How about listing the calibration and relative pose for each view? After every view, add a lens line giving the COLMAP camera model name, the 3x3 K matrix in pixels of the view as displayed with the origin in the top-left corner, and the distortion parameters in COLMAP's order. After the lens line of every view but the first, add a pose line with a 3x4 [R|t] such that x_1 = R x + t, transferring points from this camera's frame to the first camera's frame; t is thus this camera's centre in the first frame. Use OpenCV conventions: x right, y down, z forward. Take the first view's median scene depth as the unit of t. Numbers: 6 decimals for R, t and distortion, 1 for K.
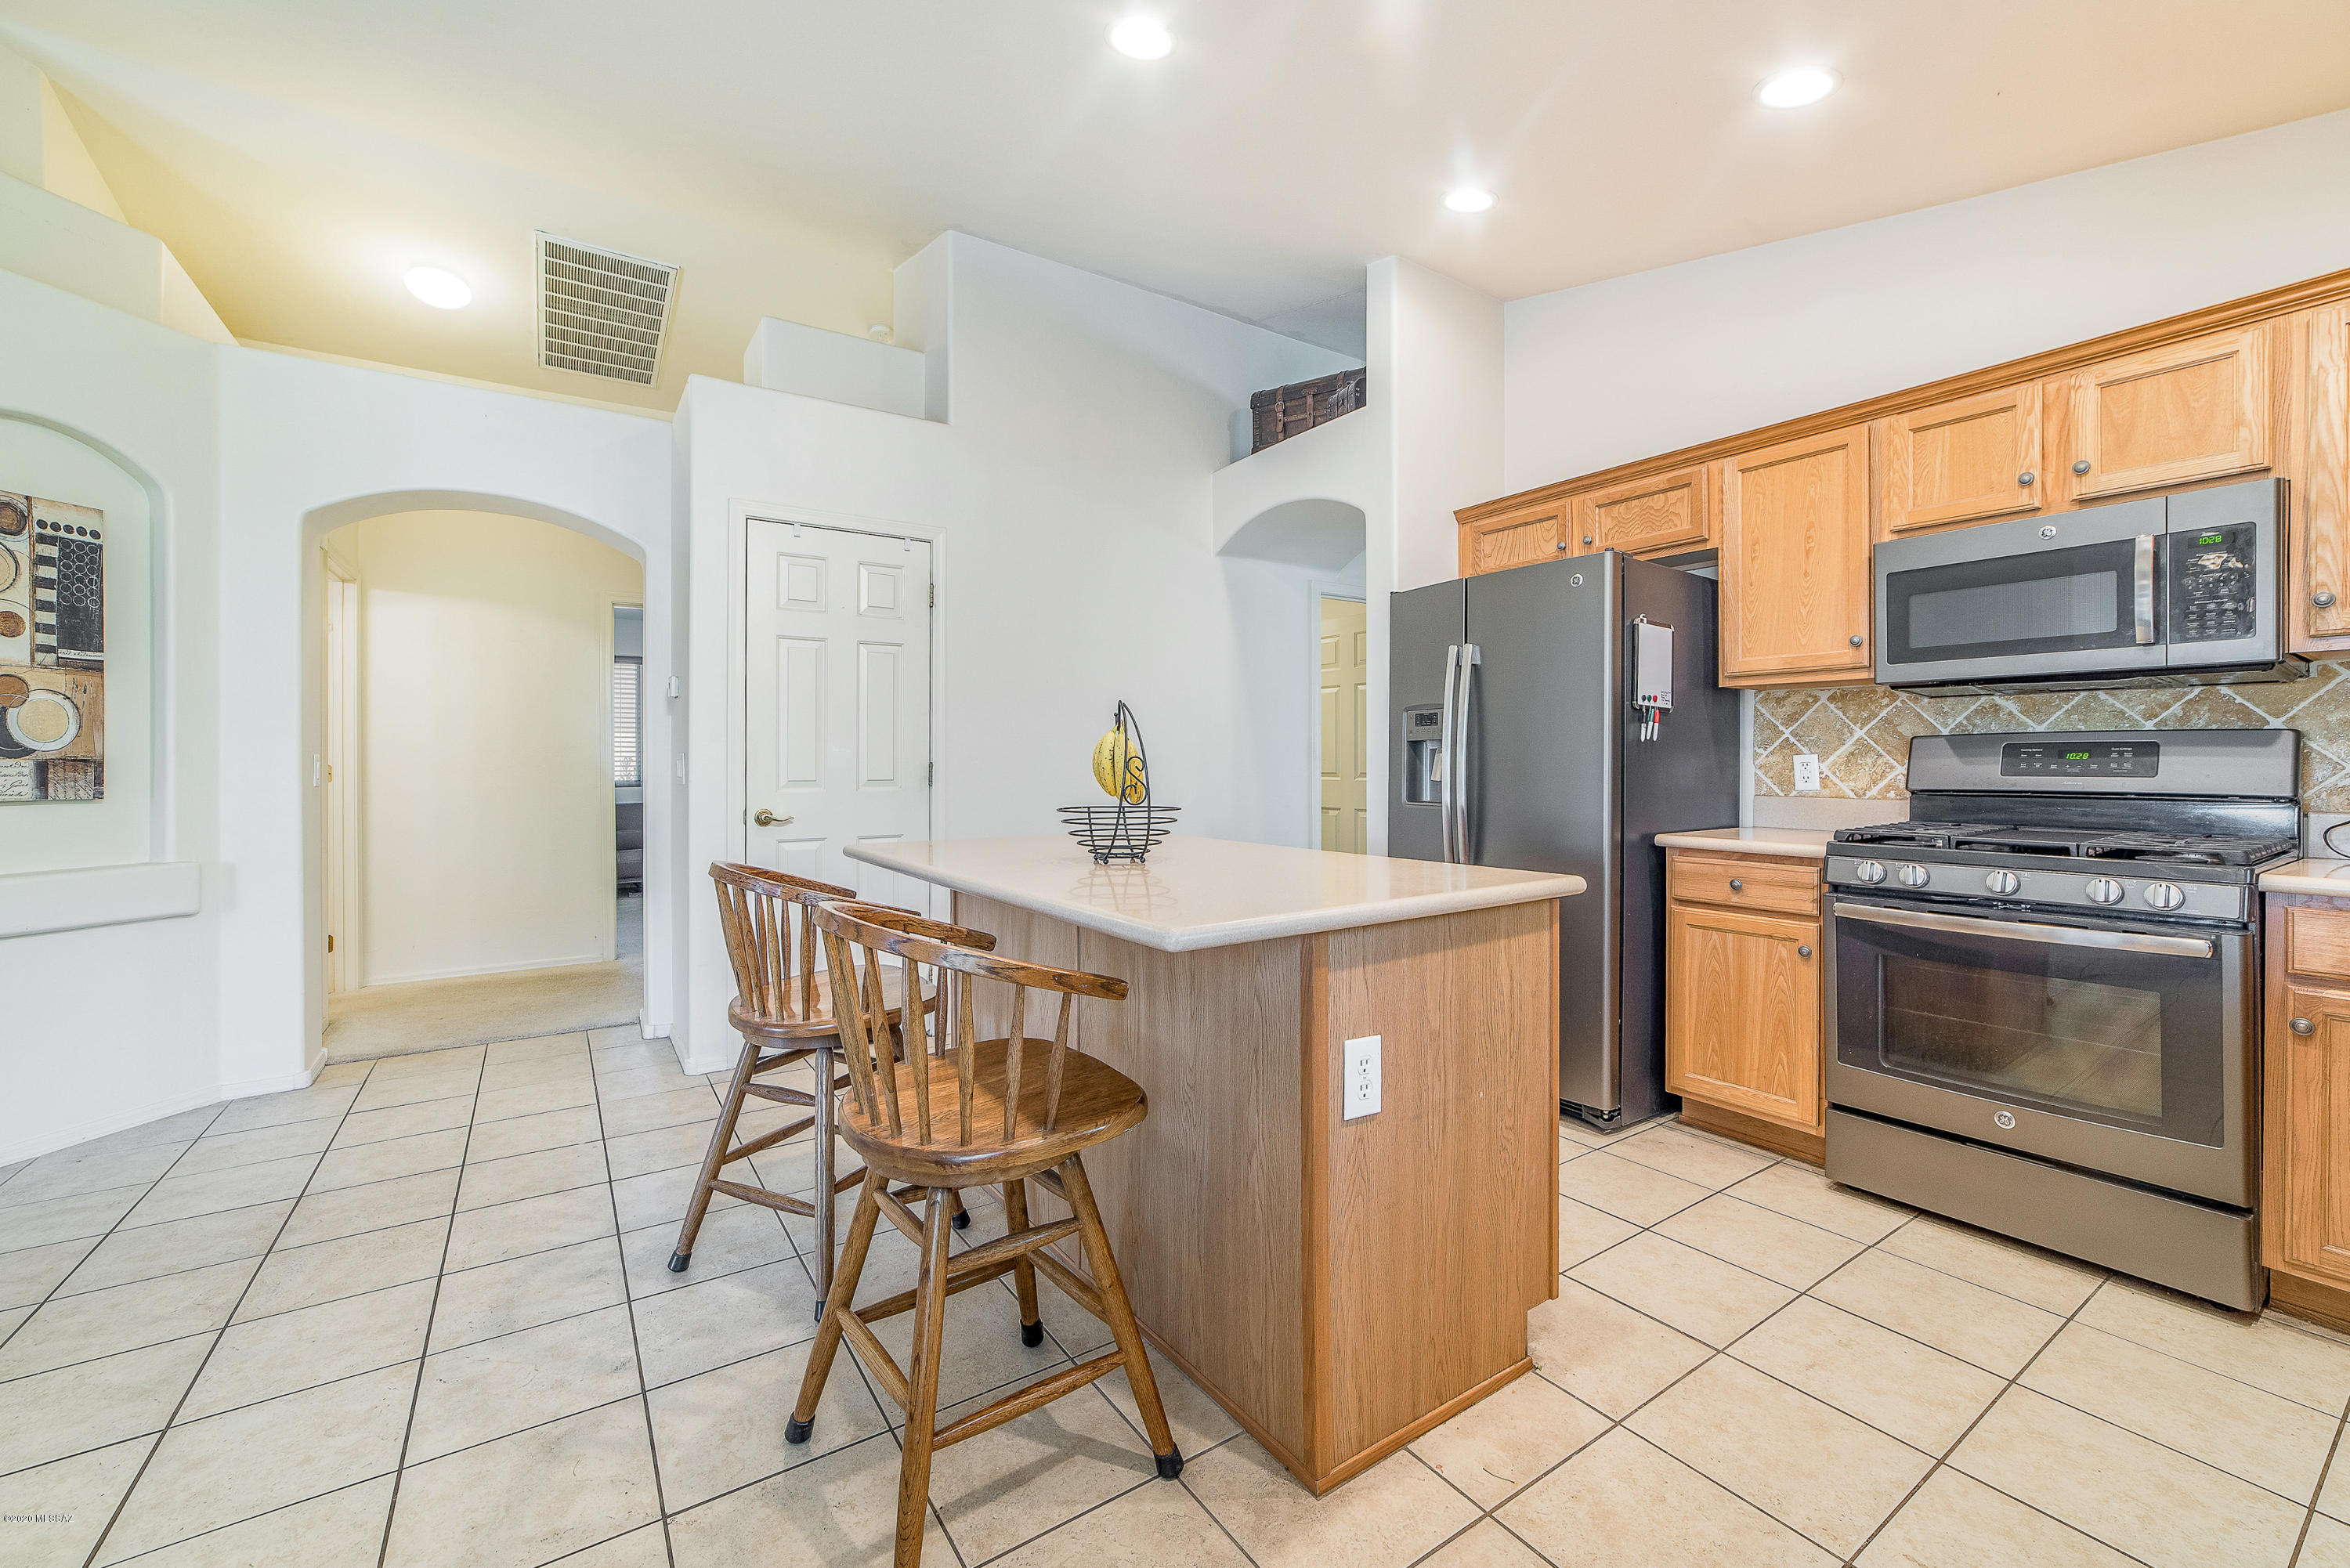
lens RADIAL K [[950.5, 0, 1186.1], [0, 950.5, 770.3], [0, 0, 1]] dist [-0.015938, 0.000320]
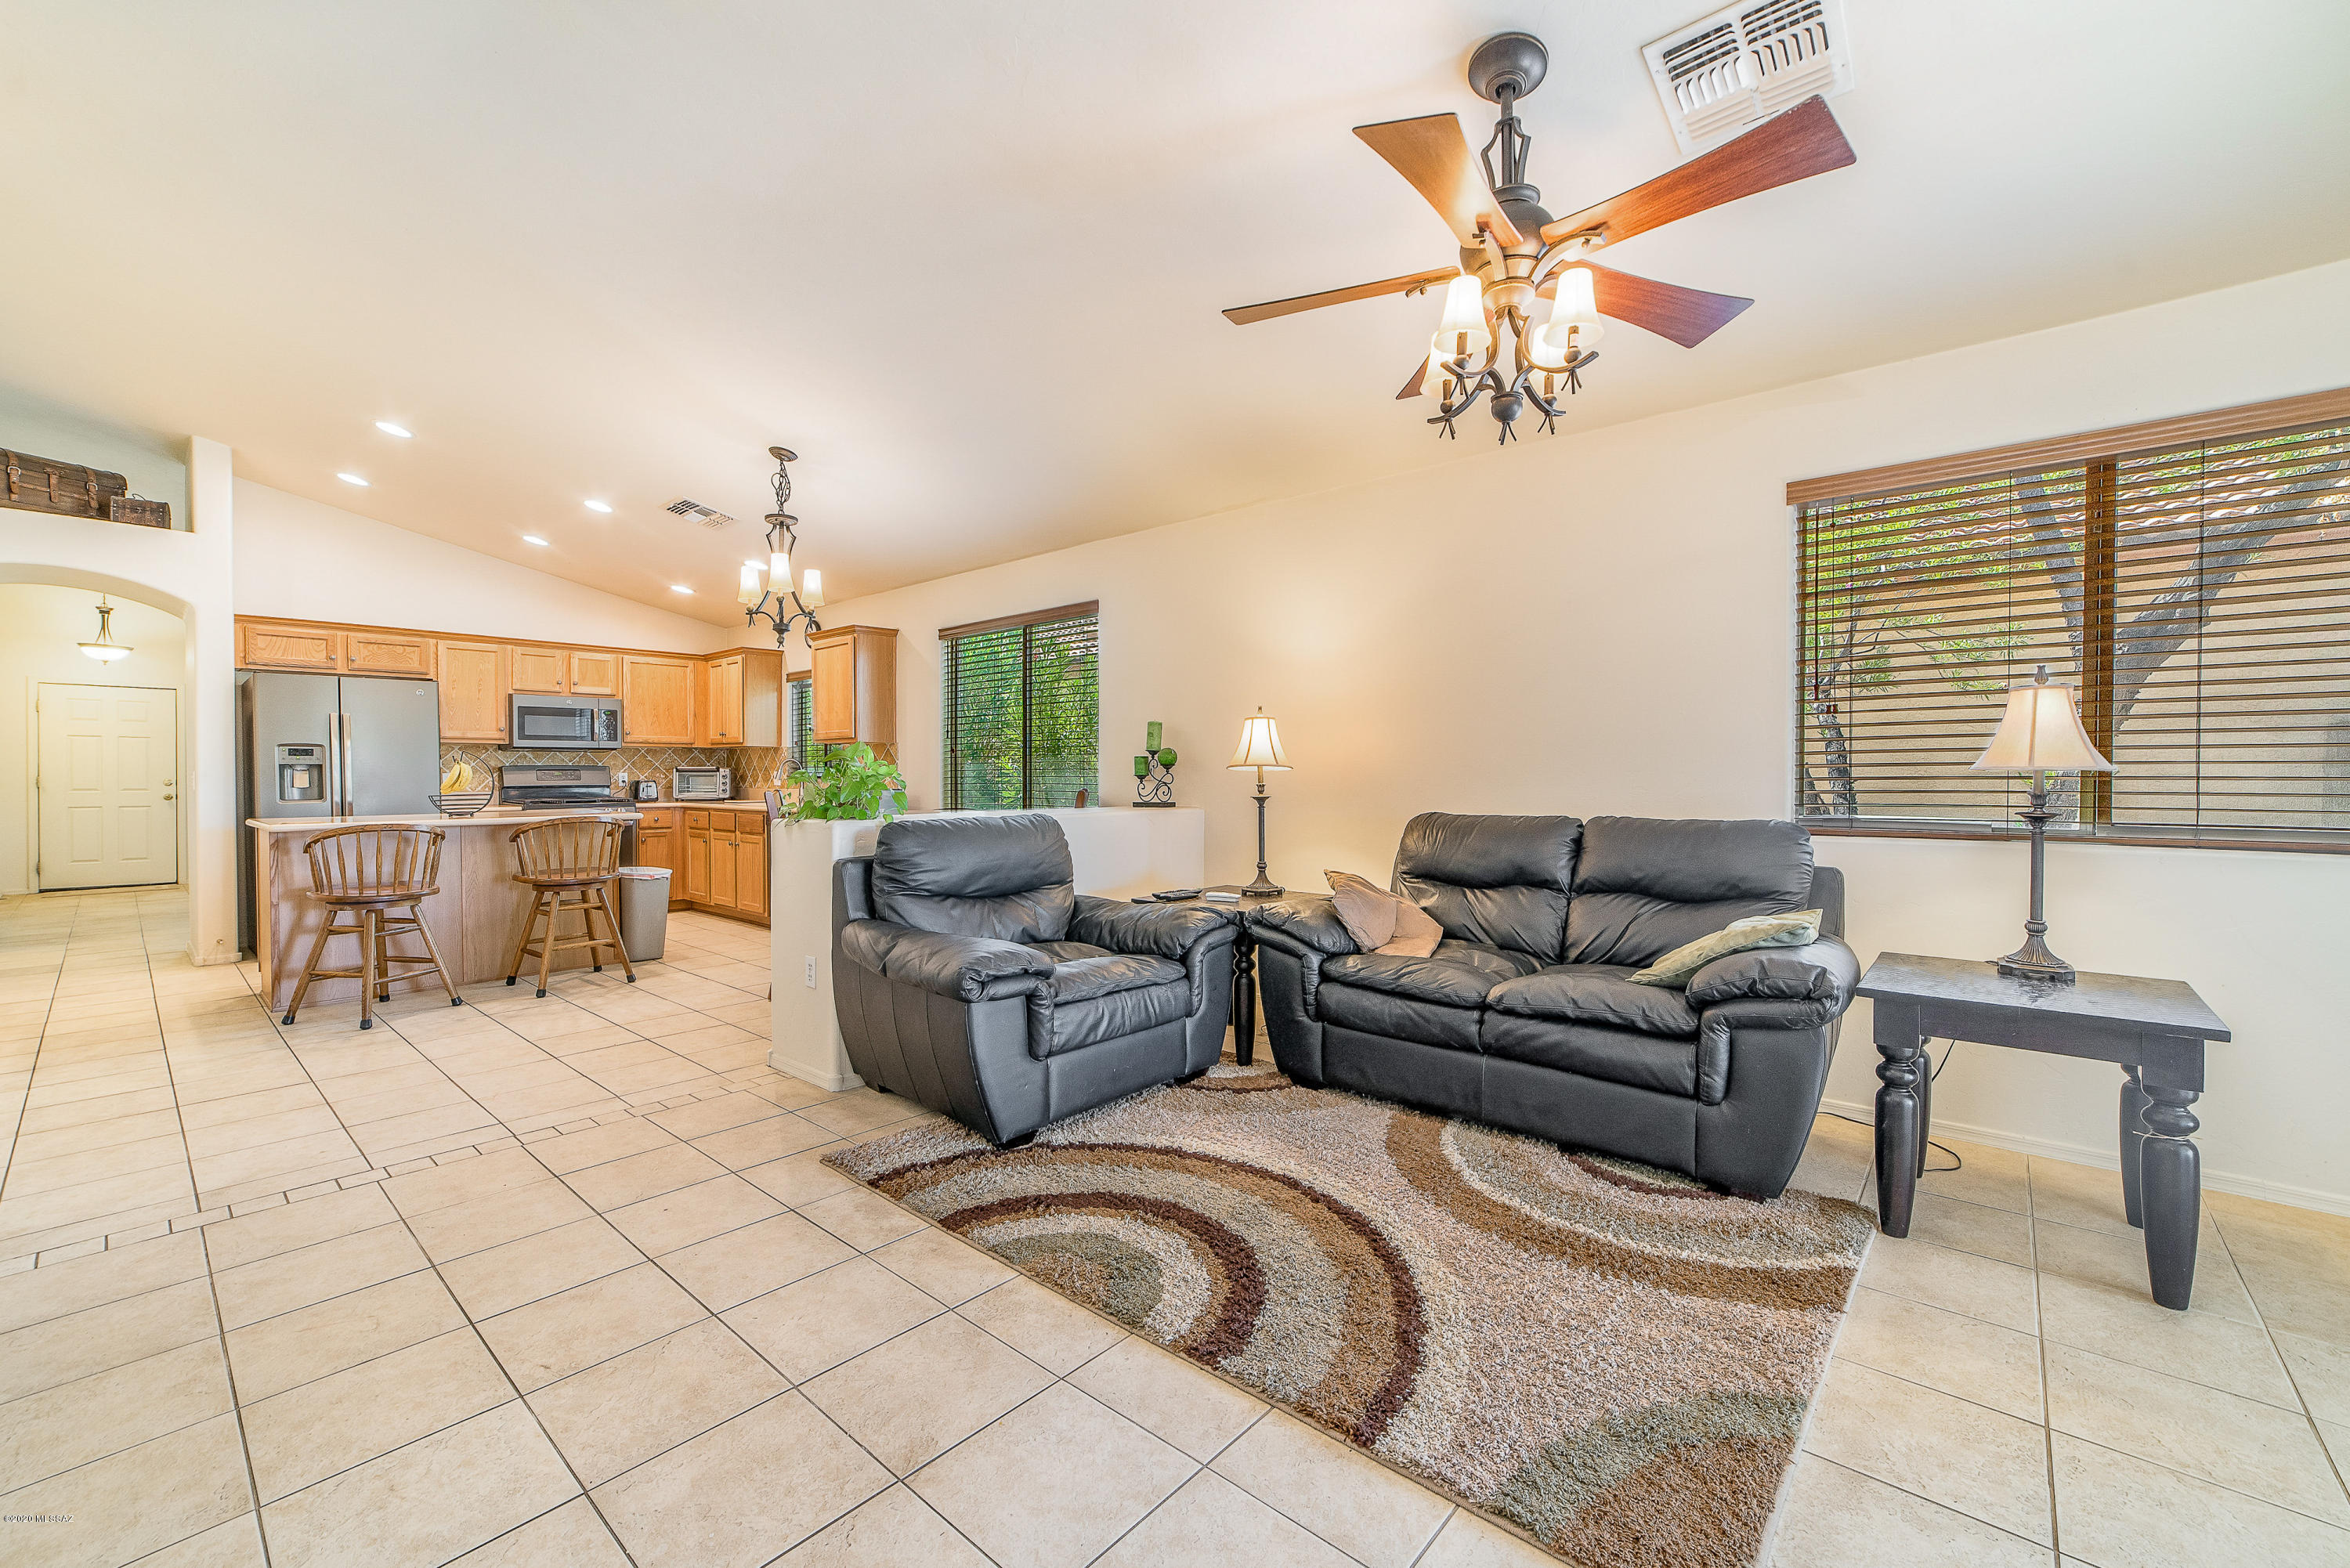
lens RADIAL K [[945.3, 0, 1140.7], [0, 945.3, 786.4], [0, 0, 1]] dist [-0.017433, -0.000258]
pose [[-0.245485, -0.009480, 0.969354, -2.194583], [0.014433, 0.999806, 0.013433, 0.010152], [-0.969293, 0.017288, -0.245300, -0.064698]]
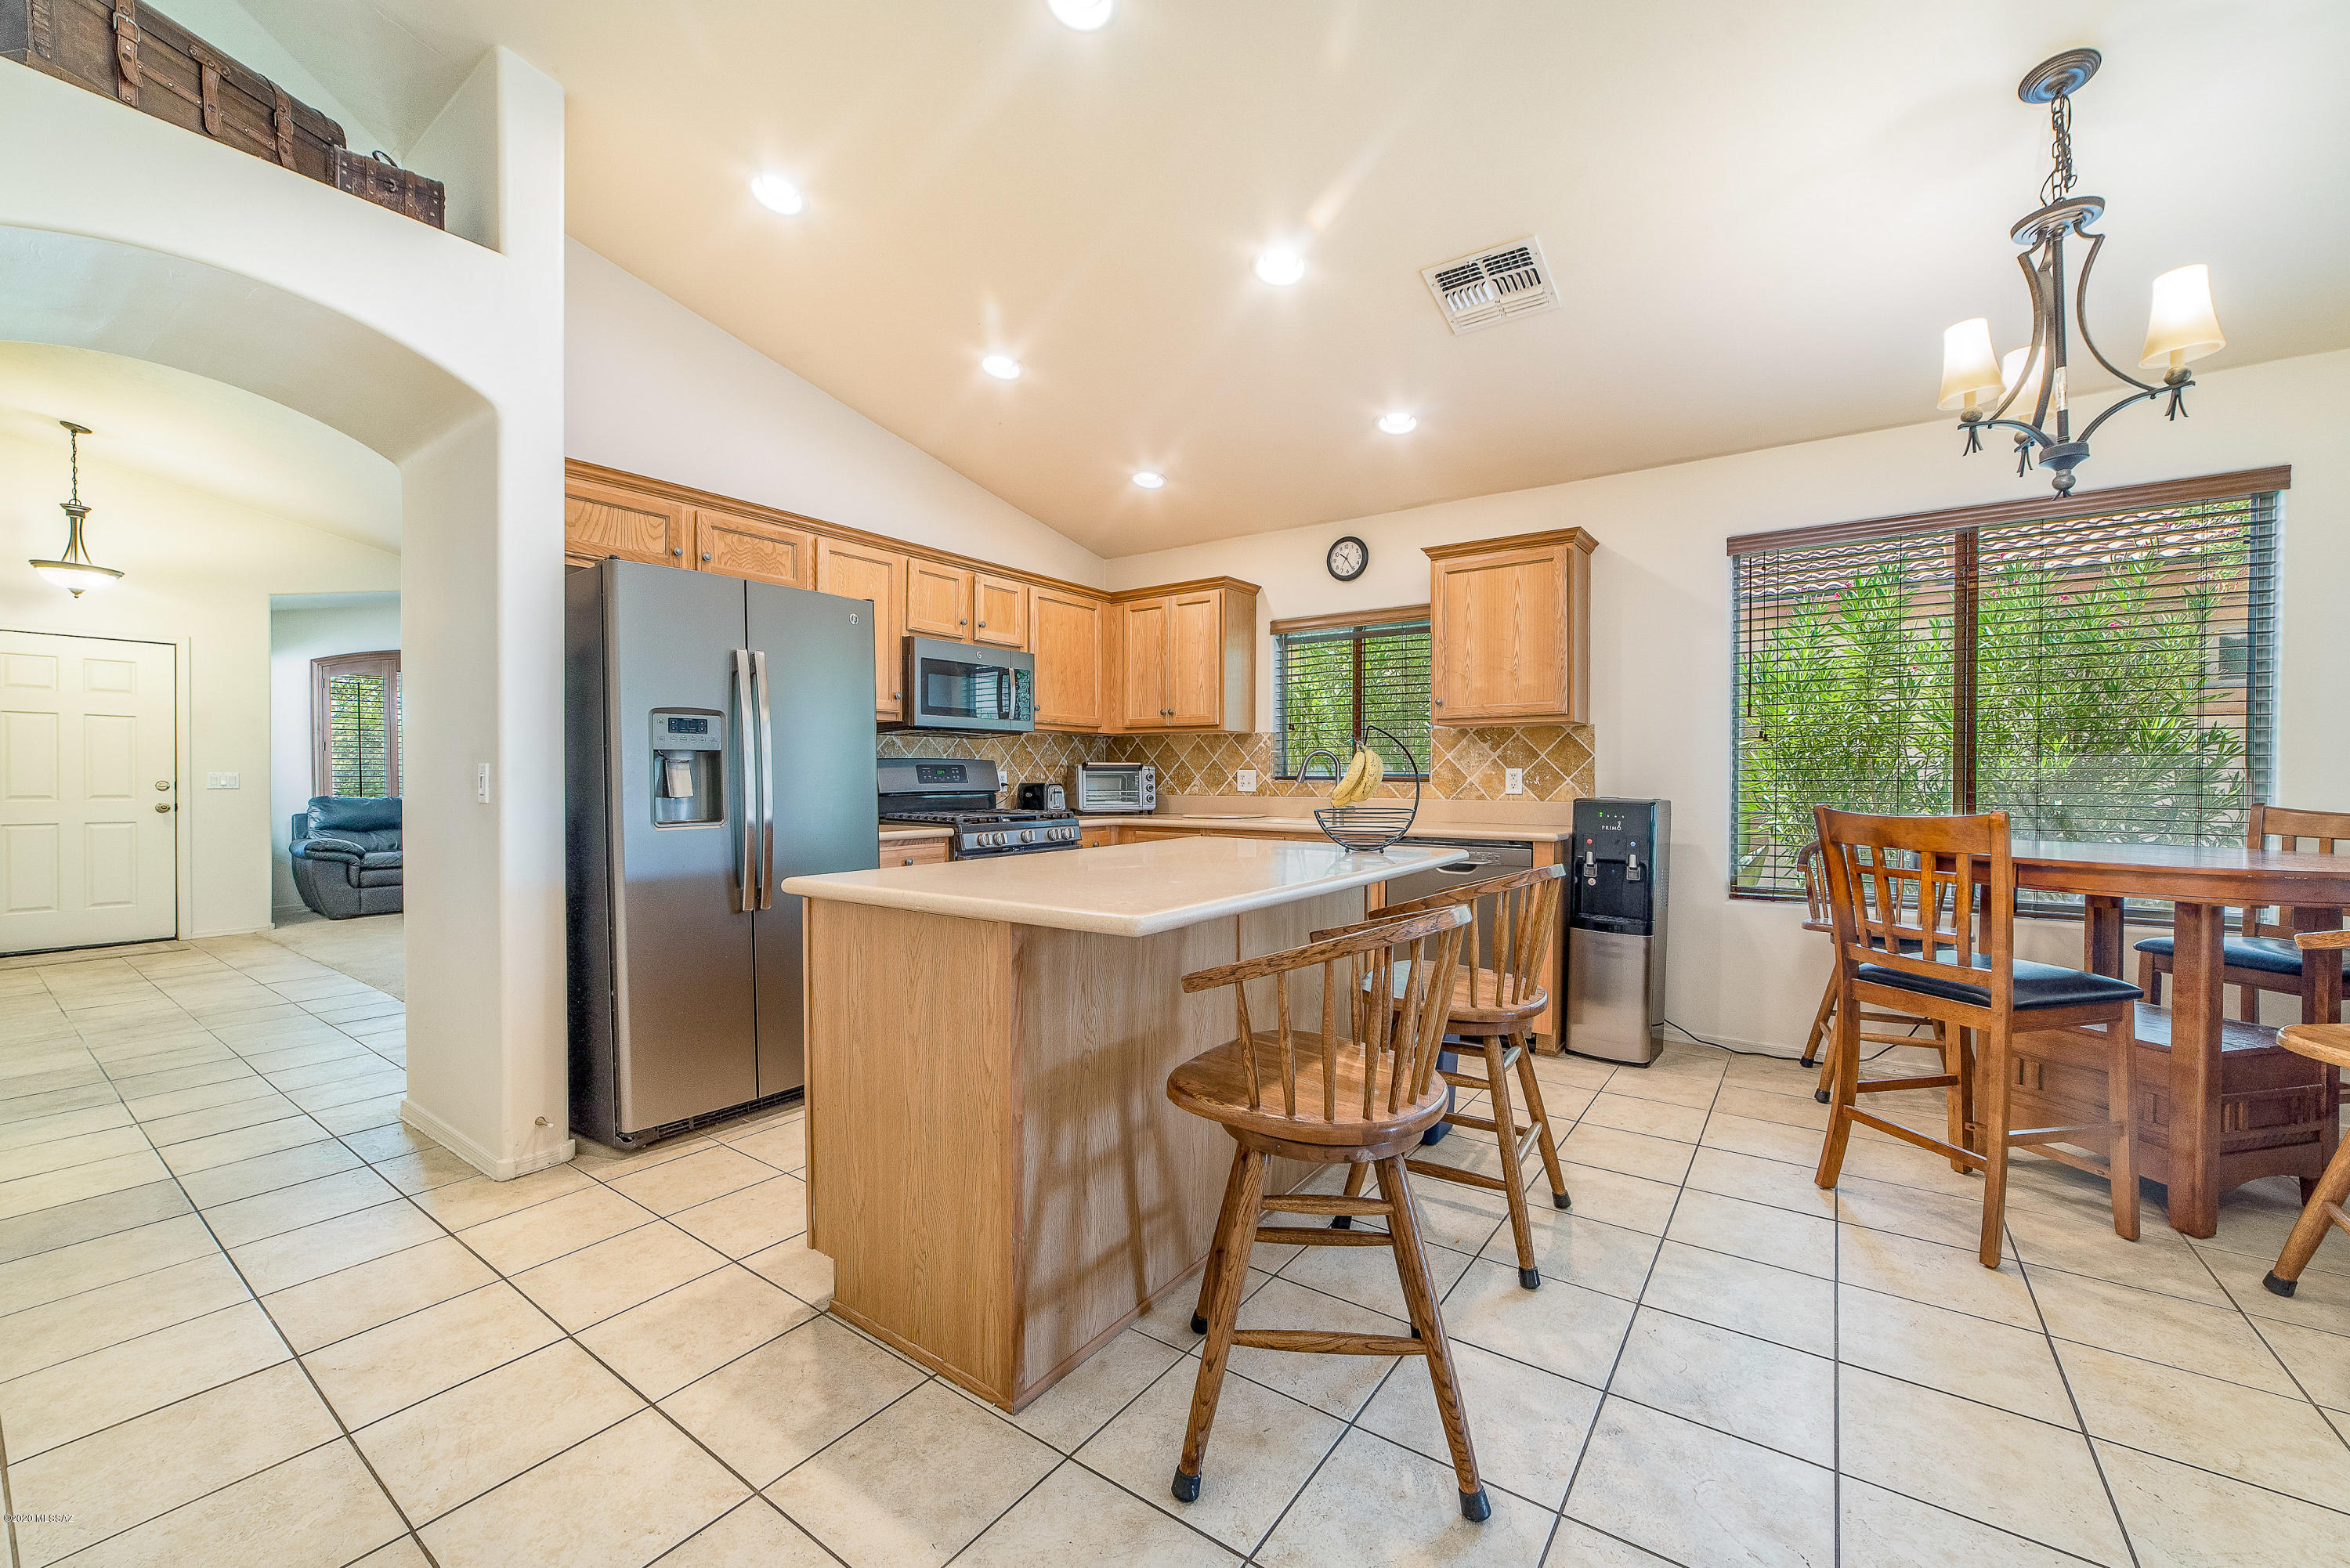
lens RADIAL K [[945.3, 0, 1140.7], [0, 945.3, 786.4], [0, 0, 1]] dist [-0.017433, -0.000258]
pose [[-0.333379, -0.006708, 0.942769, -0.851356], [0.012290, 0.999859, 0.011461, -0.004107], [-0.942713, 0.015407, -0.333249, 1.130012]]
